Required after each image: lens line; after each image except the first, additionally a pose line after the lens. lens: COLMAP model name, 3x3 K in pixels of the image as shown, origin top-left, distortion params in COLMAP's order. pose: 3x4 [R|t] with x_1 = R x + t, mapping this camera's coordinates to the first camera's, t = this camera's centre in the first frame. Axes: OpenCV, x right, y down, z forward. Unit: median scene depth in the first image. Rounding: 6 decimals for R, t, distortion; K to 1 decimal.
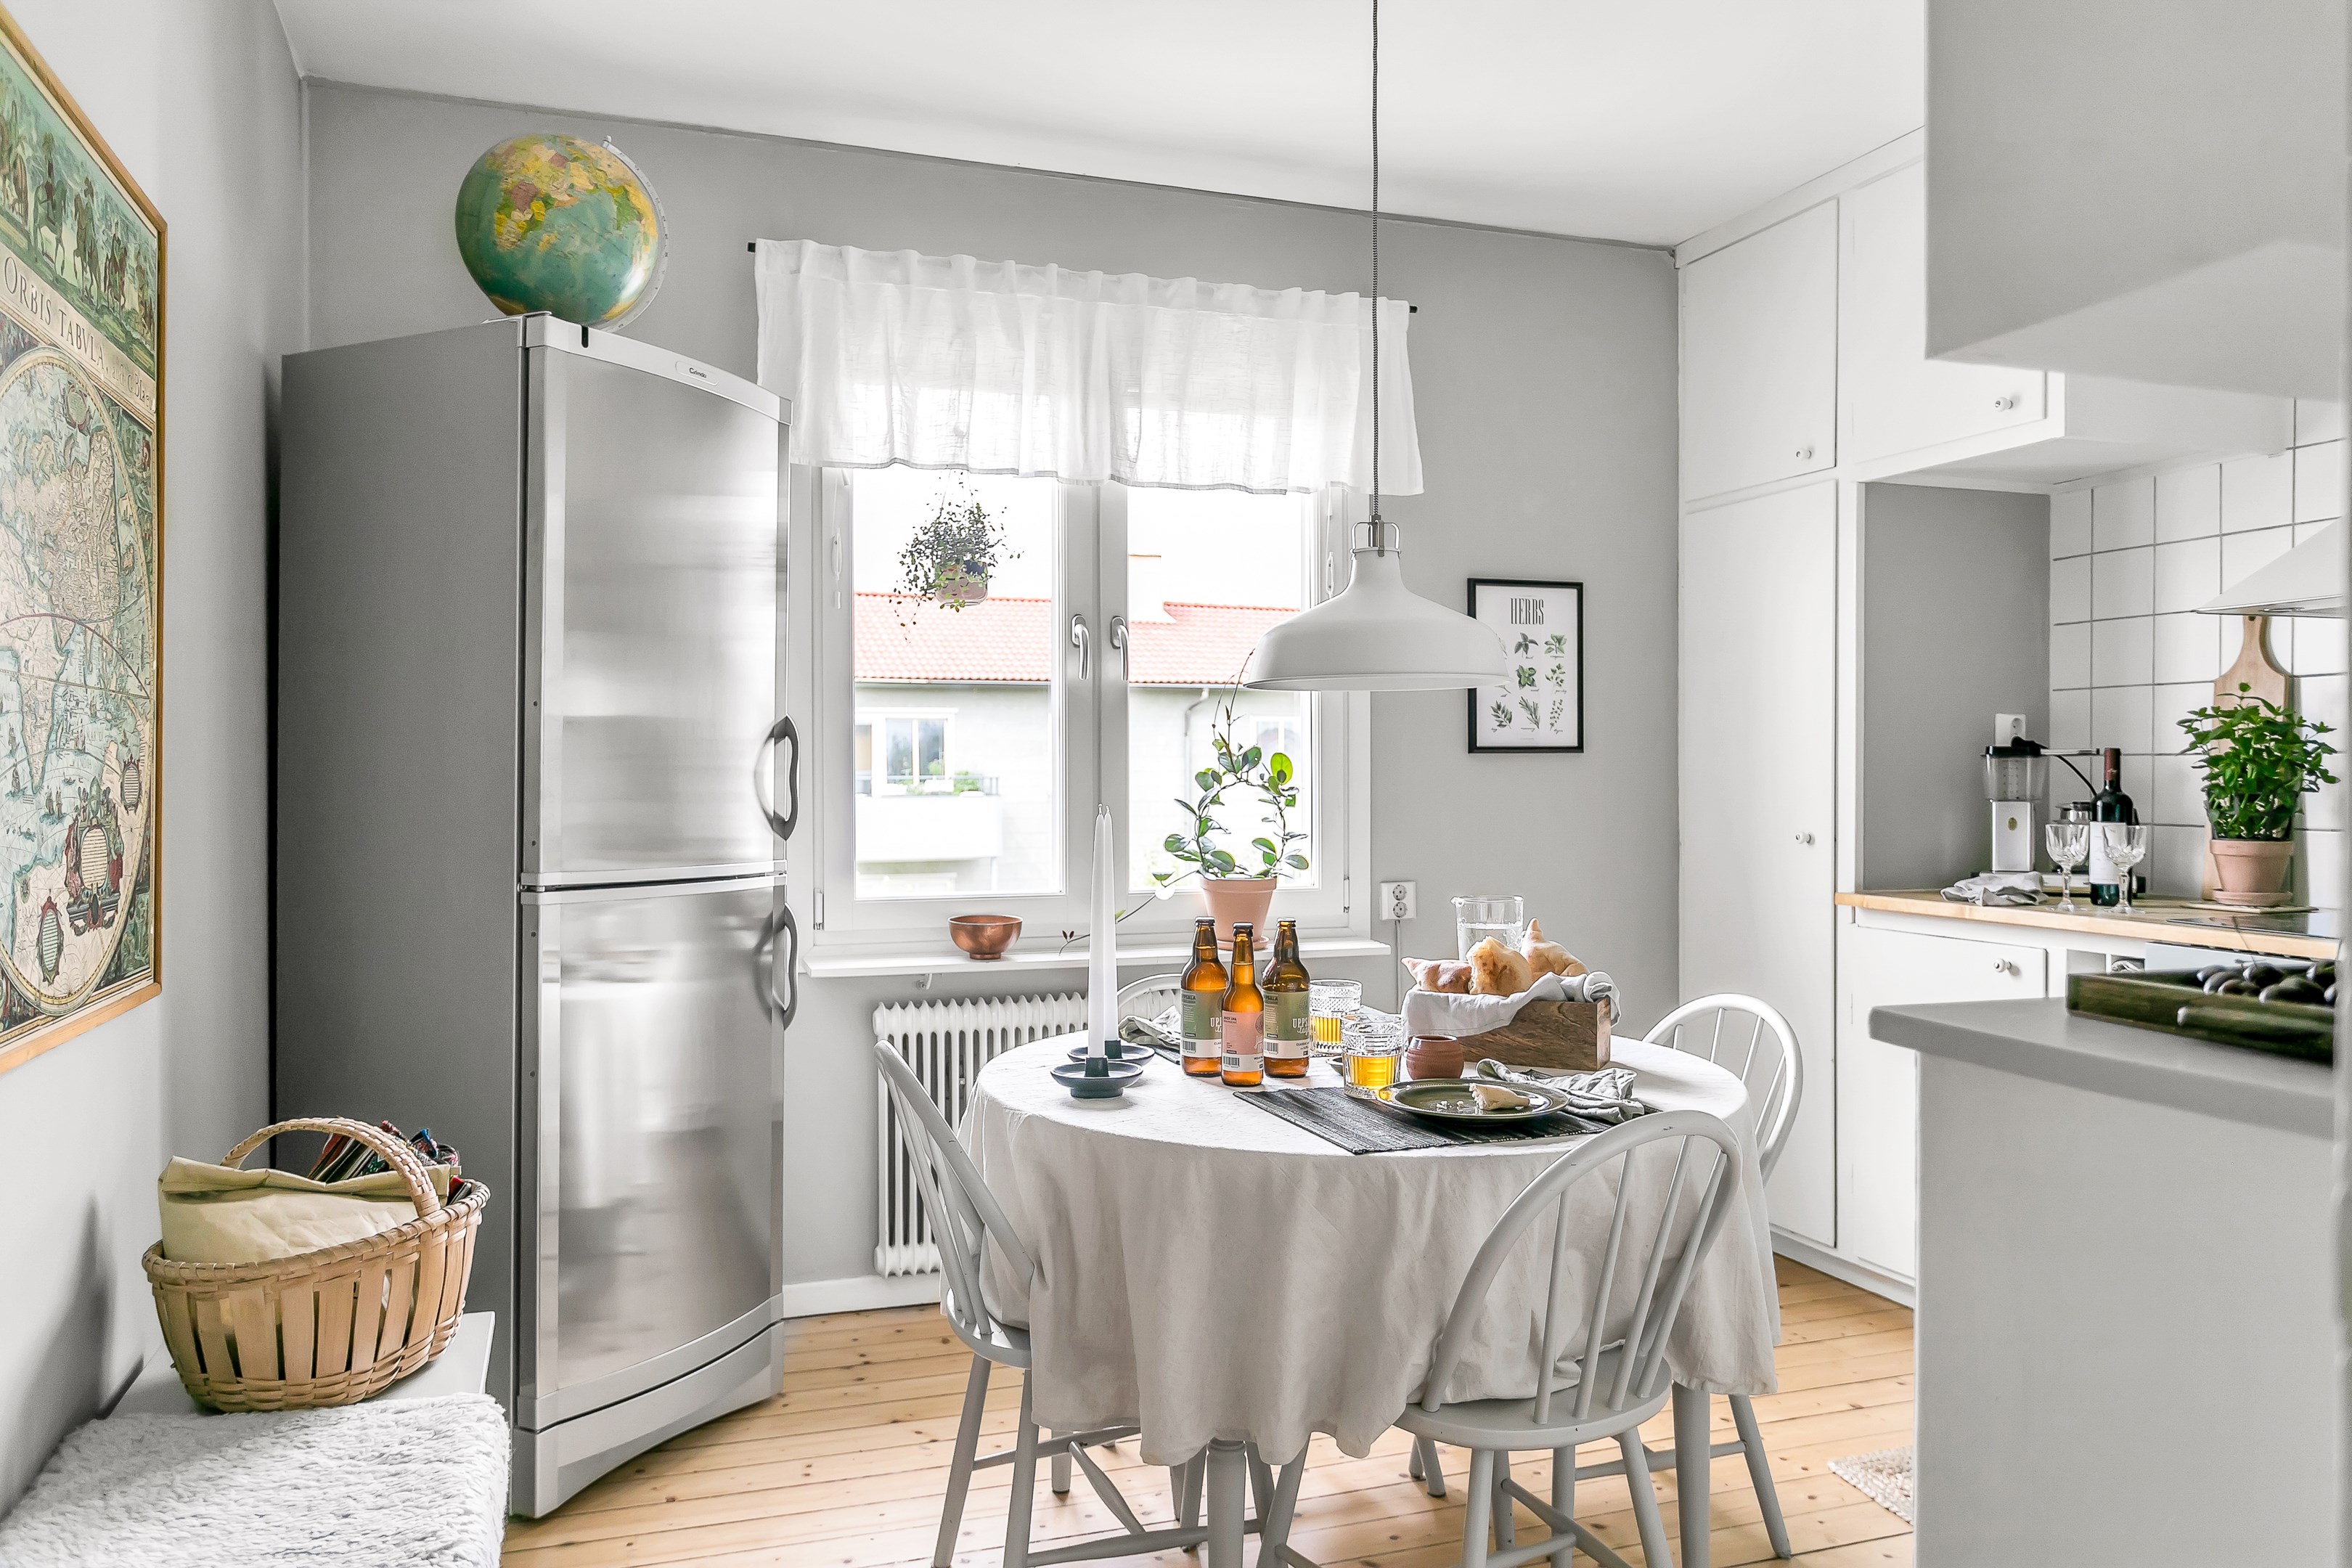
lens RADIAL K [[1674.7, 0, 1176.0], [0, 1674.7, 784.0], [0, 0, 1]] dist [-0.007134, -0.002678]
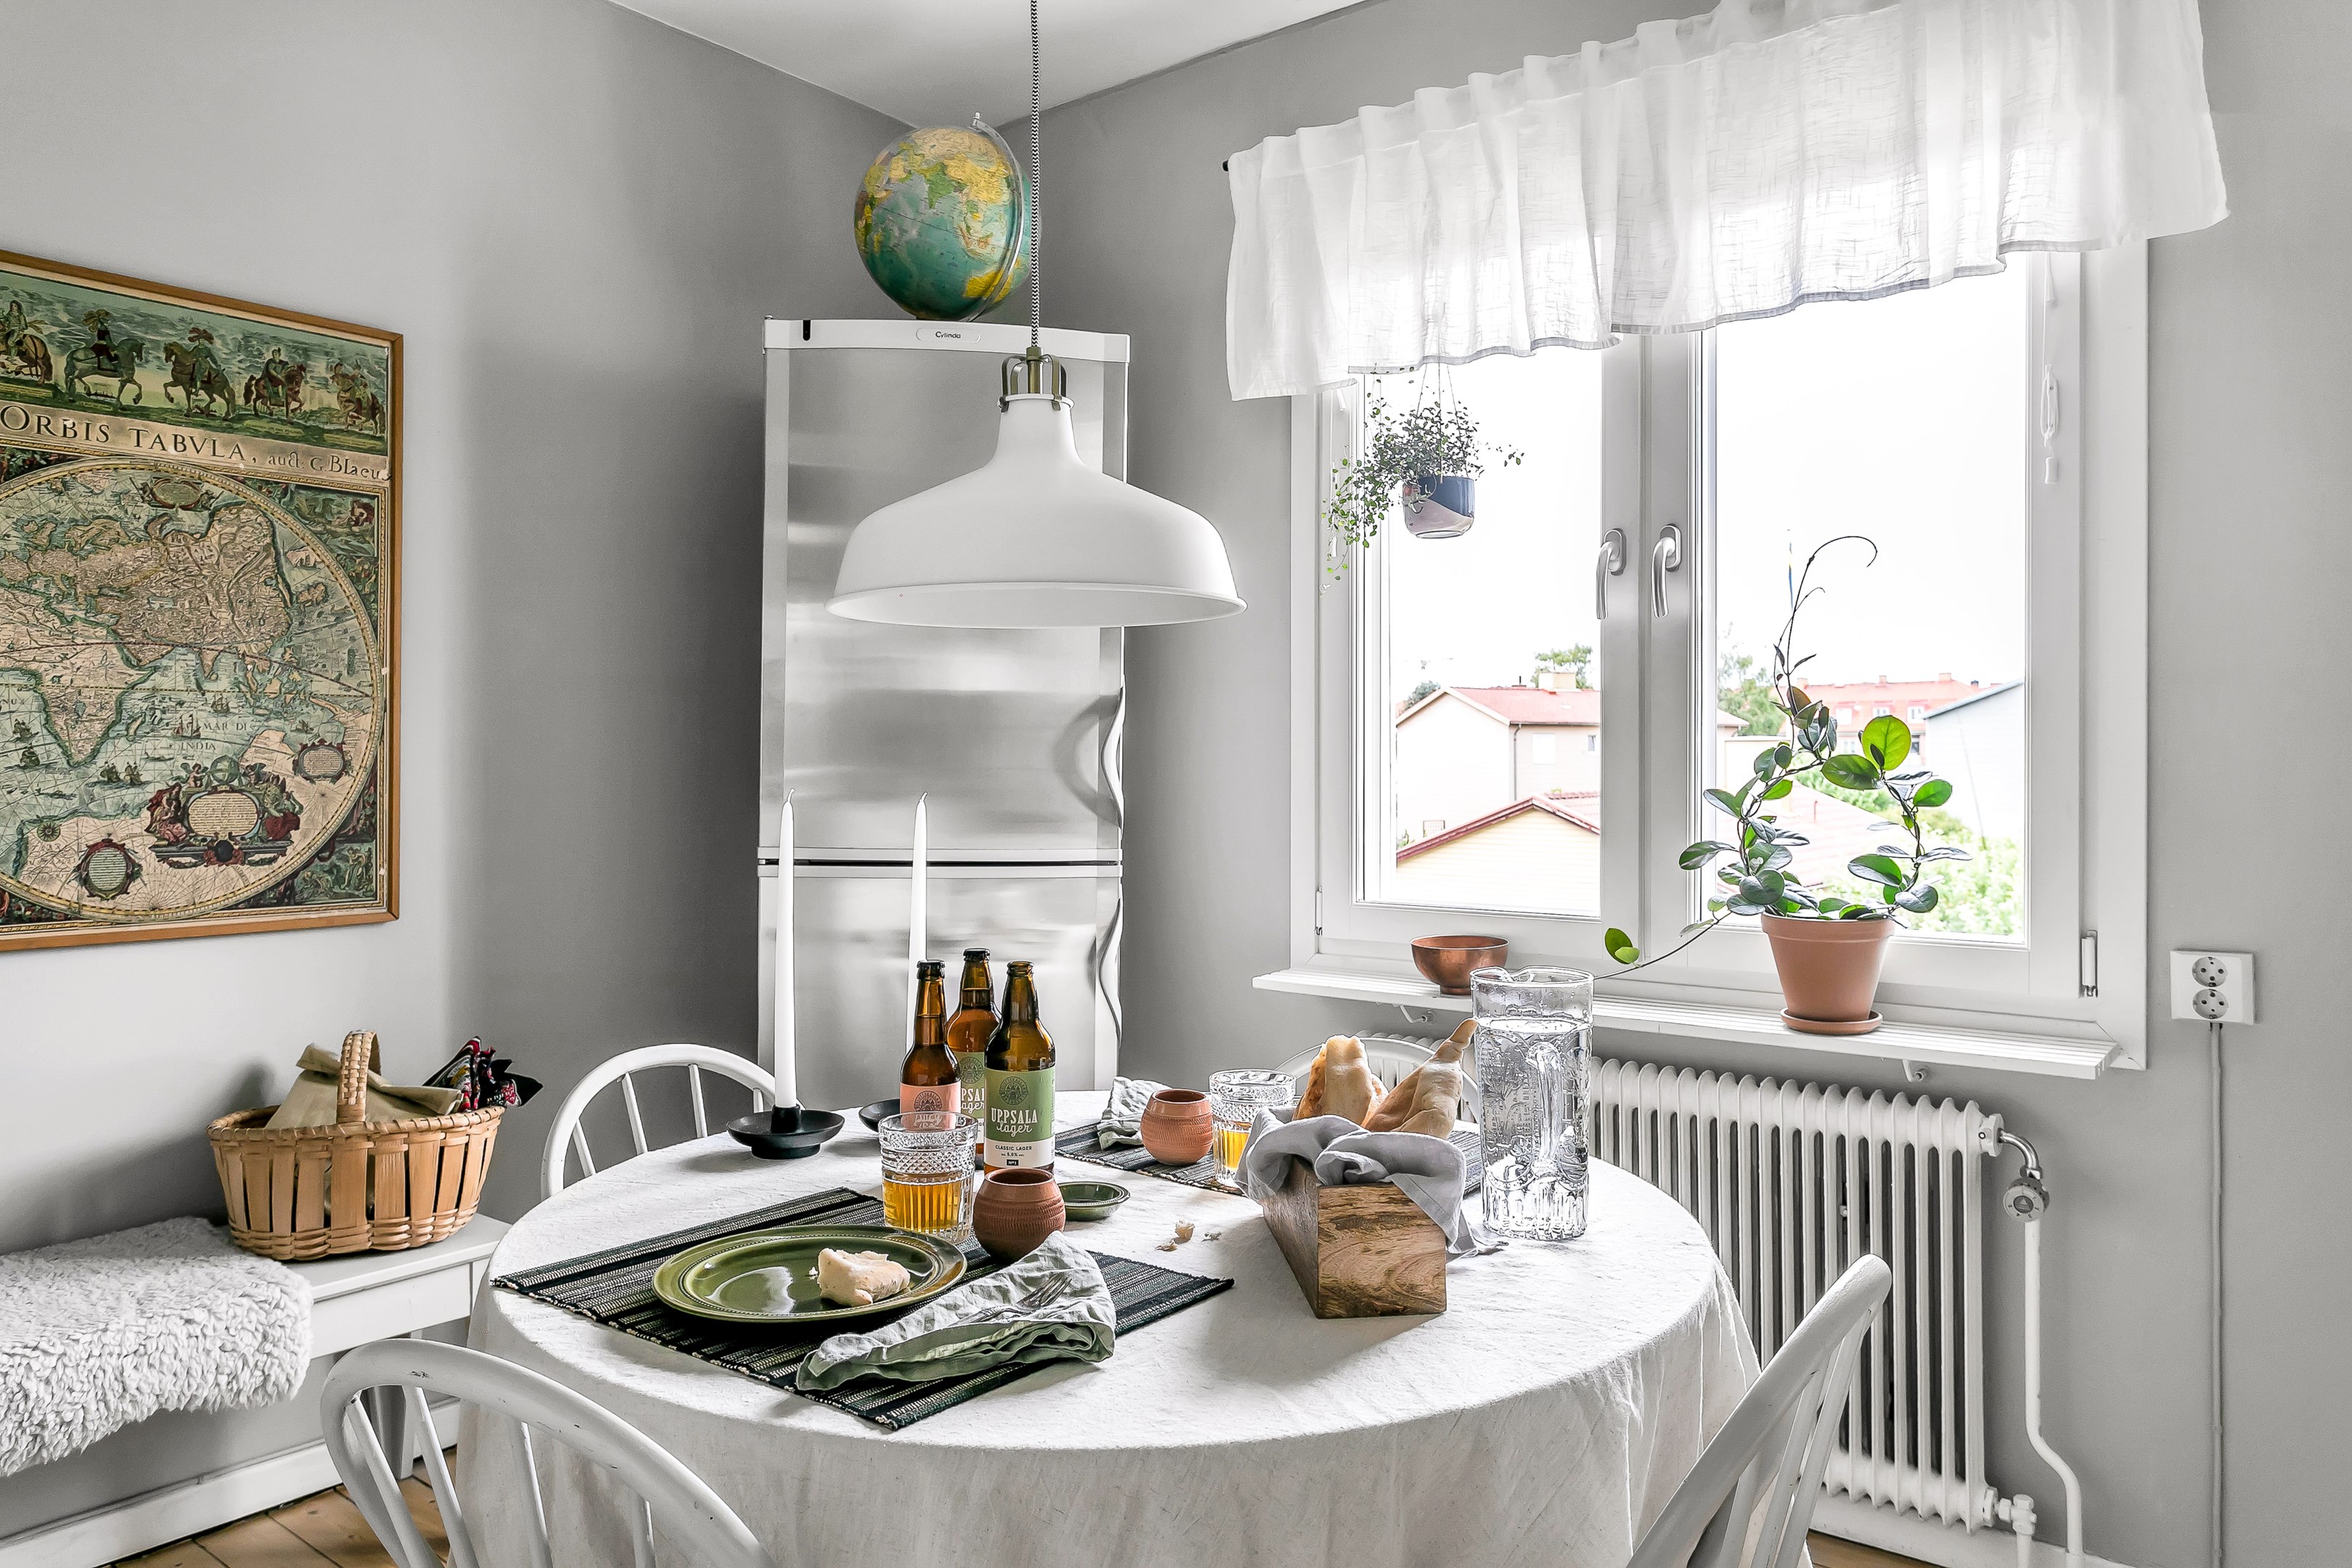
lens RADIAL K [[1674.7, 0, 1176.0], [0, 1674.7, 784.0], [0, 0, 1]] dist [-0.007134, -0.002678]
pose [[0.505008, 0.010484, -0.863051, 0.507763], [-0.003933, 0.999944, 0.009845, 0.000804], [0.863106, -0.001578, 0.505021, 0.524418]]
